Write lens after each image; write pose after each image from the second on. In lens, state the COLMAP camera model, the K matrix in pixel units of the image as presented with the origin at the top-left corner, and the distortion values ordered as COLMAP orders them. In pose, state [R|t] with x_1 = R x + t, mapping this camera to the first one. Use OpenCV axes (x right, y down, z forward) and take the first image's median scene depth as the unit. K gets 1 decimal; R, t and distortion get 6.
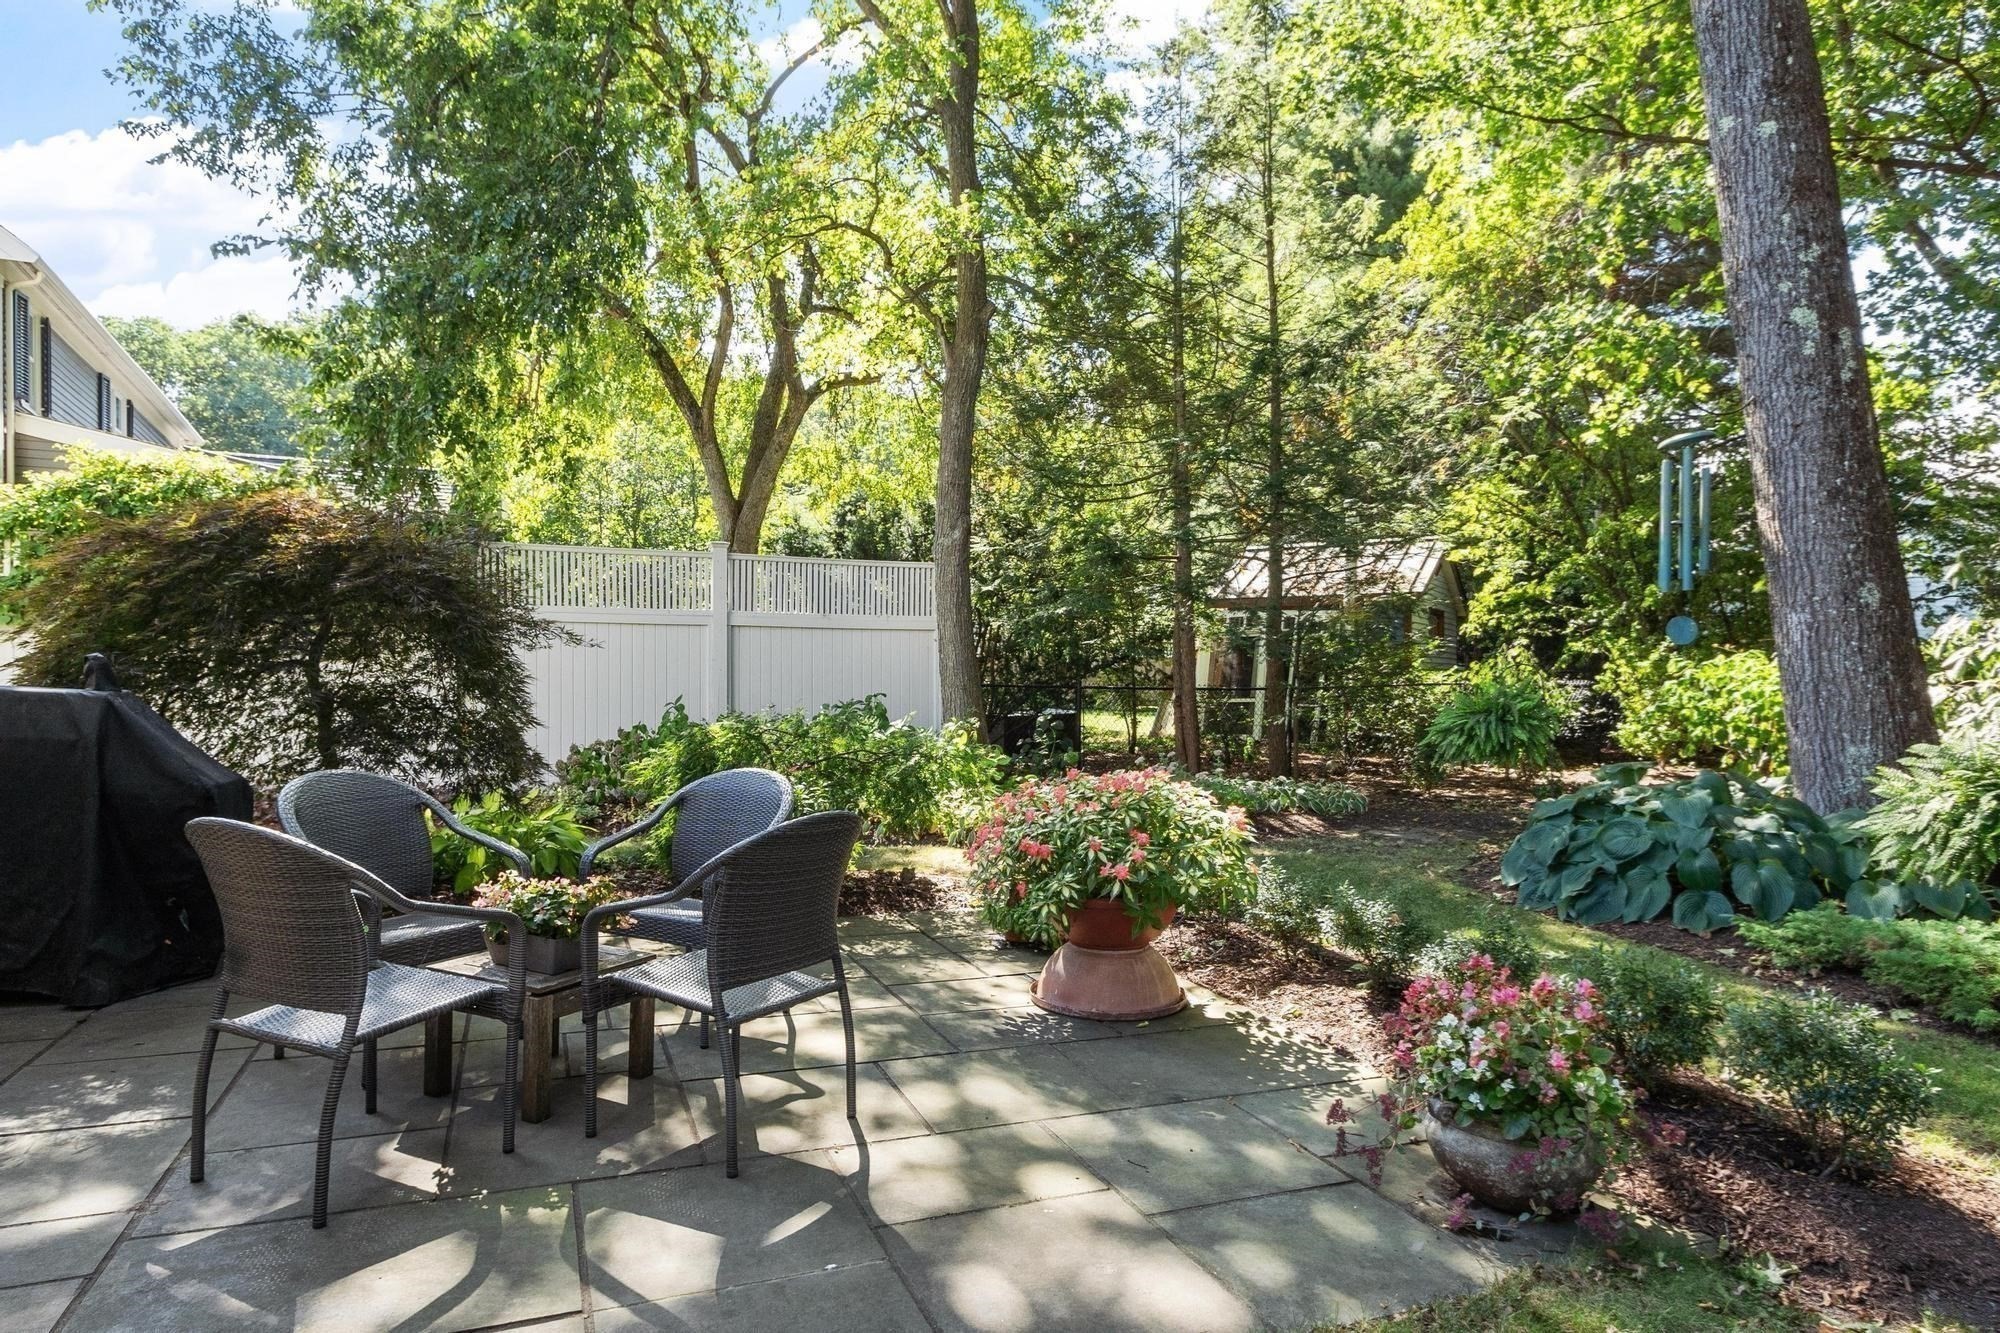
lens RADIAL K [[1118.2, 0, 995.6], [0, 1118.2, 647.7], [0, 0, 1]] dist [-0.005101, -0.000826]
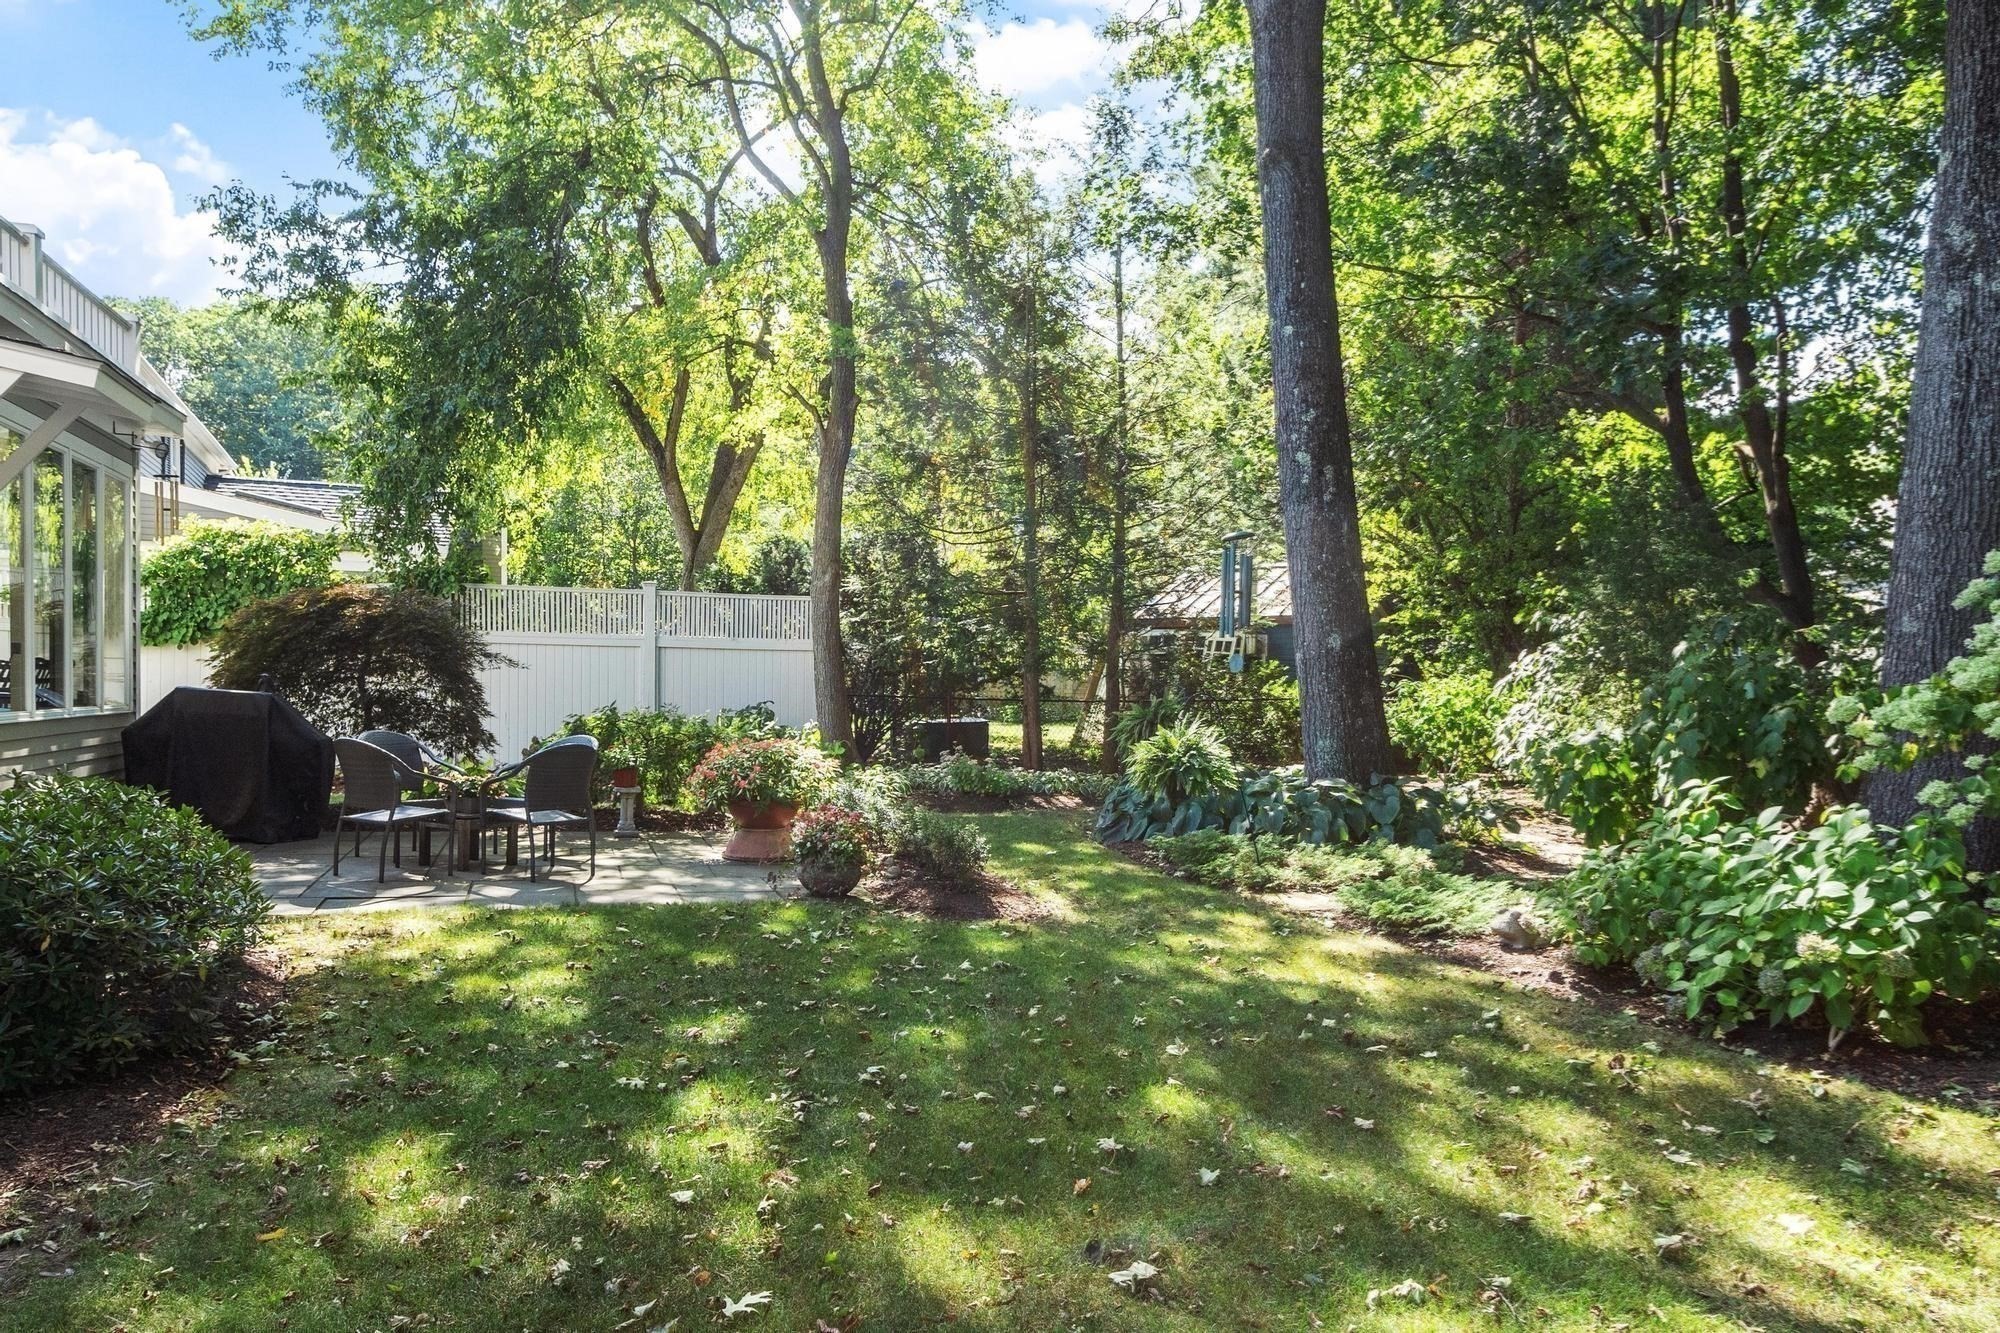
lens RADIAL K [[1353.7, 0, 1003.9], [0, 1353.7, 681.8], [0, 0, 1]] dist [-0.000892, -0.001904]
pose [[0.996951, 0.011152, -0.077230, 0.307006], [-0.009450, 0.999705, 0.022365, -0.020566], [0.077457, -0.021567, 0.996762, -0.571730]]
